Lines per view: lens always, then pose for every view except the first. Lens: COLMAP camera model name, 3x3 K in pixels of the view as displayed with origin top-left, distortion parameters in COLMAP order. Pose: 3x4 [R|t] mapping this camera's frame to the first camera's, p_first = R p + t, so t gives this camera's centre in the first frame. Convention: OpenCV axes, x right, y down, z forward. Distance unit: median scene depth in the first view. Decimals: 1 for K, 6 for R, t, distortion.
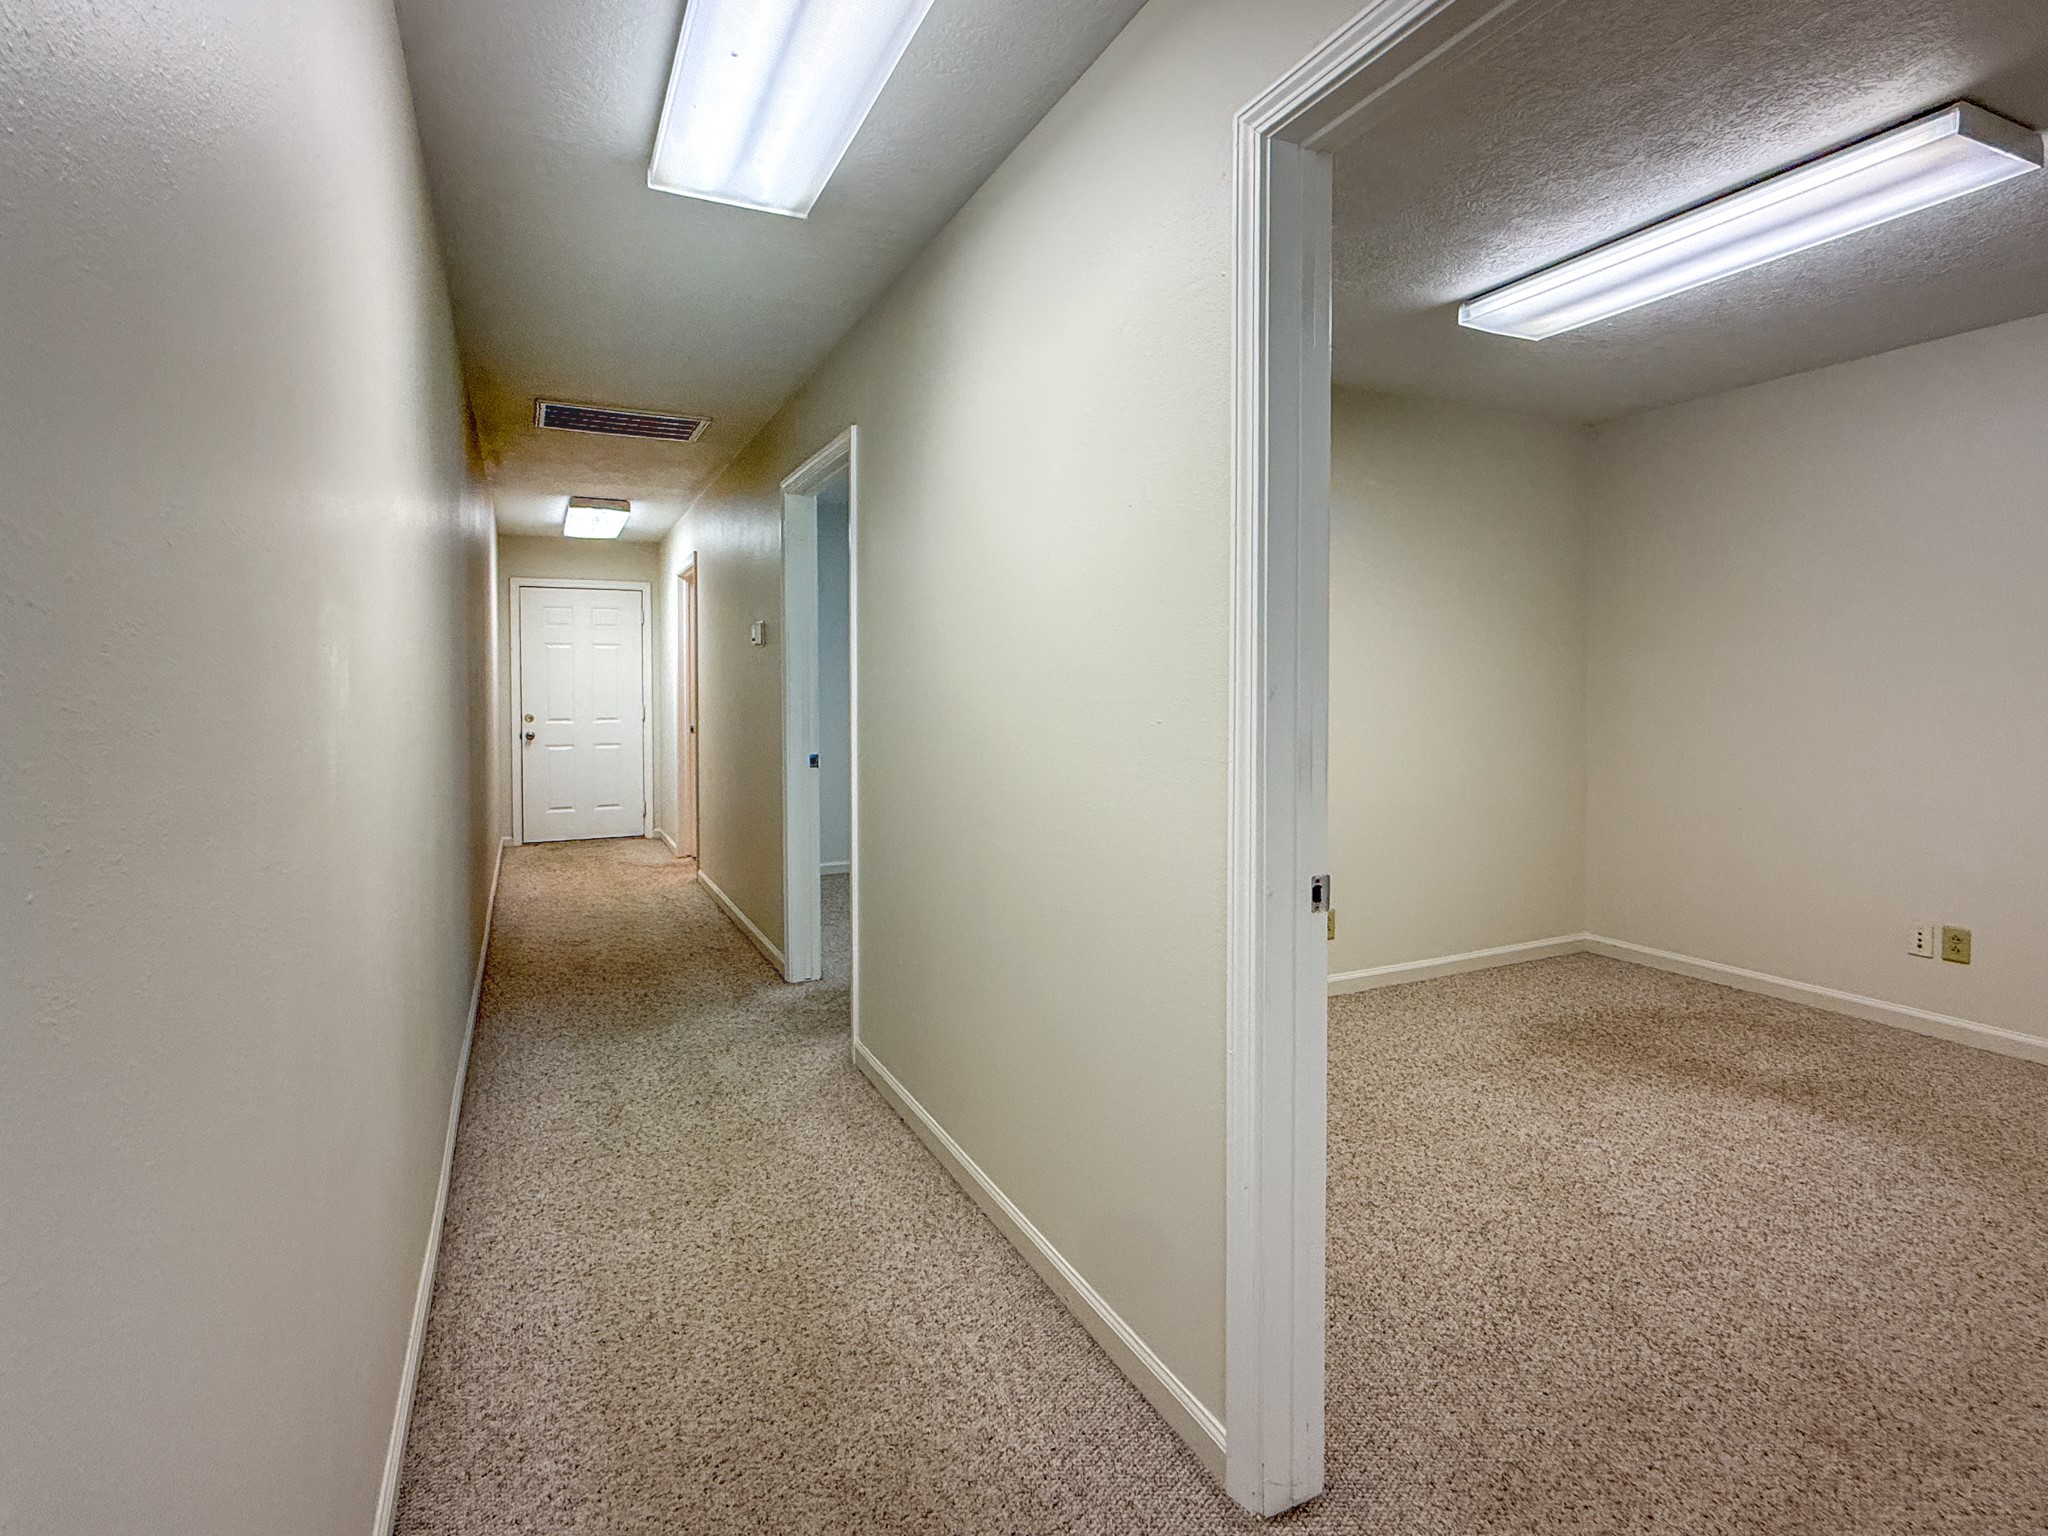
lens RADIAL K [[1027.4, 0, 1020.0], [0, 1027.4, 712.7], [0, 0, 1]] dist [0.007422, -0.001464]
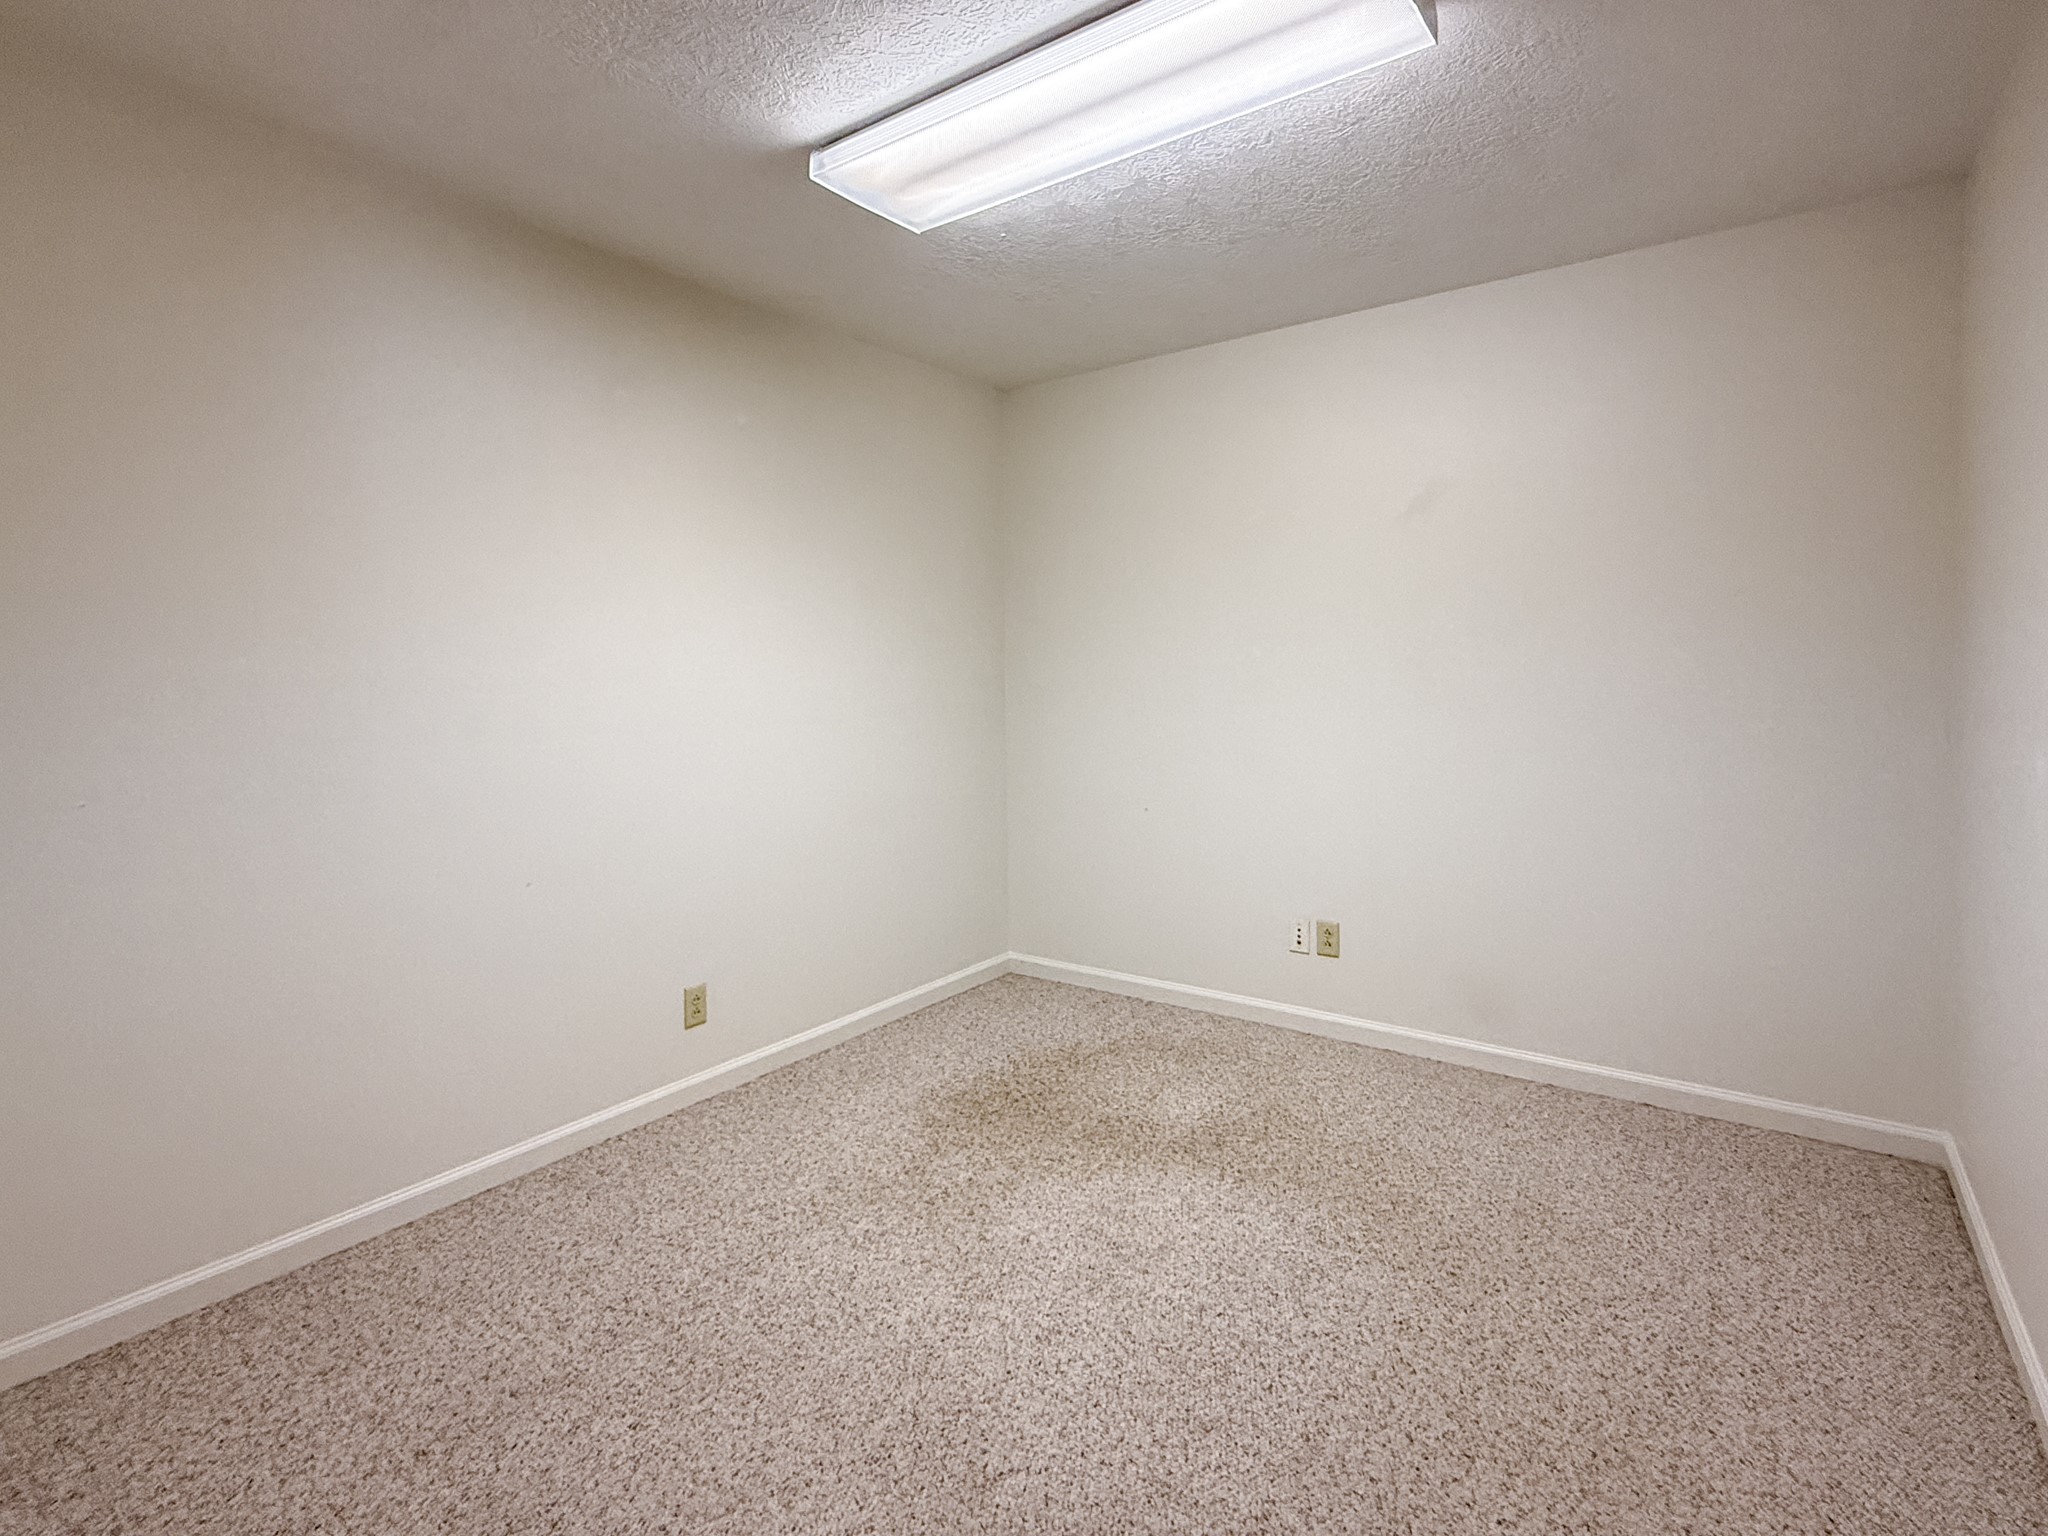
lens RADIAL K [[1027.4, 0, 1037.2], [0, 1027.4, 760.8], [0, 0, 1]] dist [0.007422, -0.001464]
pose [[0.874536, -0.052393, 0.482123, 0.220087], [0.026554, 0.997829, 0.060269, -0.012945], [-0.484233, -0.039905, 0.874028, 0.313363]]
